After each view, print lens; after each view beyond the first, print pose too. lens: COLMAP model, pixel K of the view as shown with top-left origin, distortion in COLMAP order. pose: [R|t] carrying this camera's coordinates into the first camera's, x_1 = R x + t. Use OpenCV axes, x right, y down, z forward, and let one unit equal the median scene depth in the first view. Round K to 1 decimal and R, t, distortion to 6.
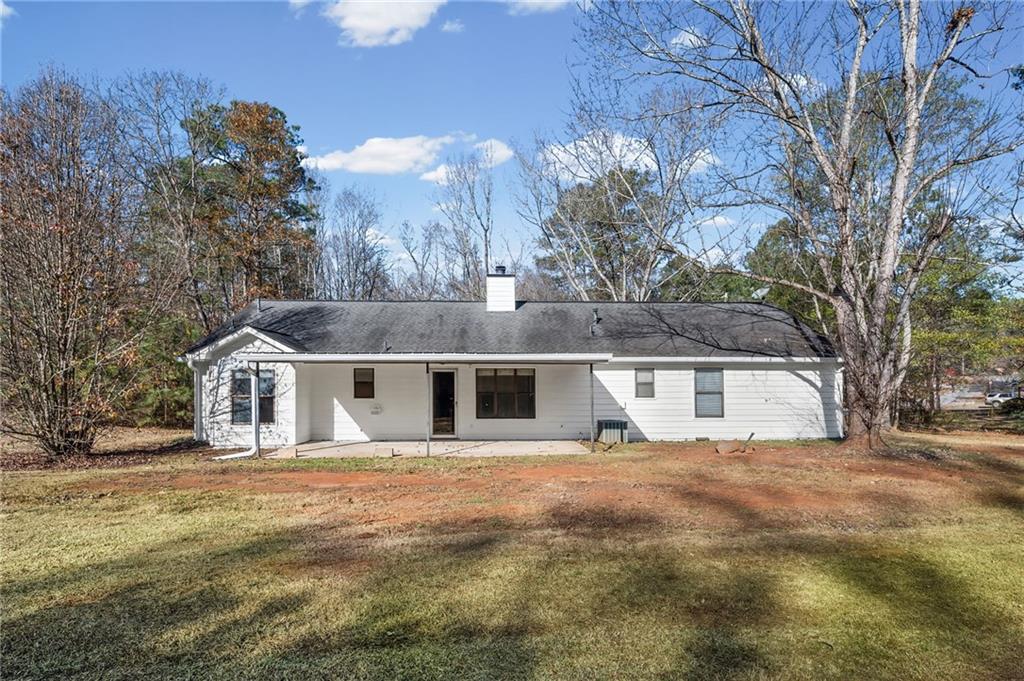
lens RADIAL K [[408.5, 0, 511.5], [0, 408.5, 338.1], [0, 0, 1]] dist [-0.000441, 0.000296]
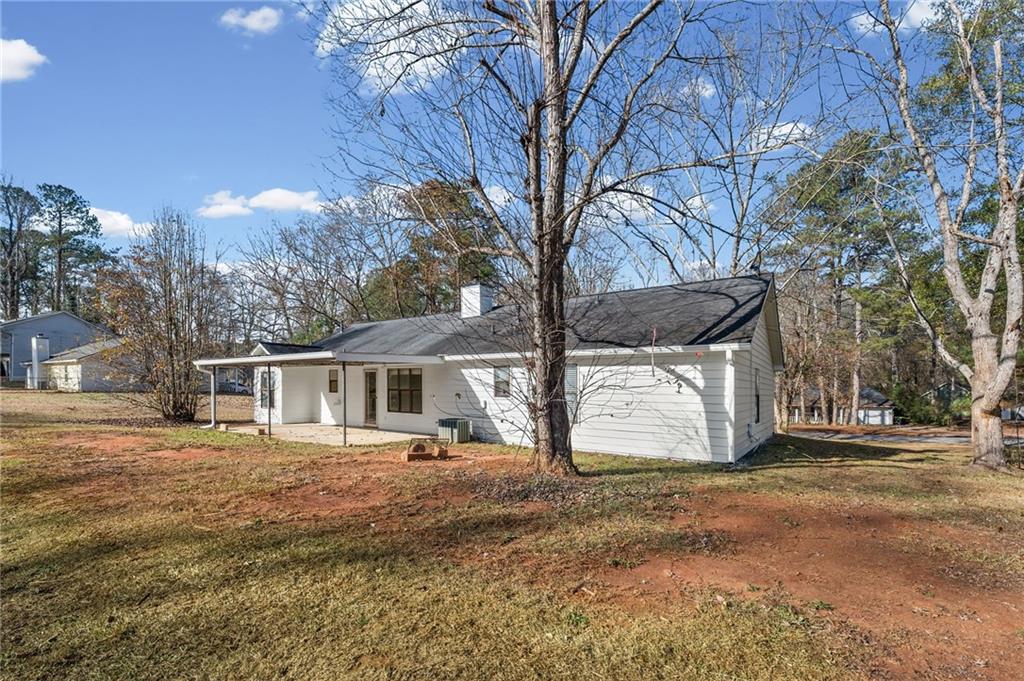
lens RADIAL K [[408.5, 0, 511.5], [0, 408.5, 338.1], [0, 0, 1]] dist [-0.000441, 0.000296]
pose [[0.828159, -0.055382, -0.557750, 0.873973], [0.038646, 0.998380, -0.041752, 0.050230], [0.559159, 0.013022, 0.828958, 0.230970]]
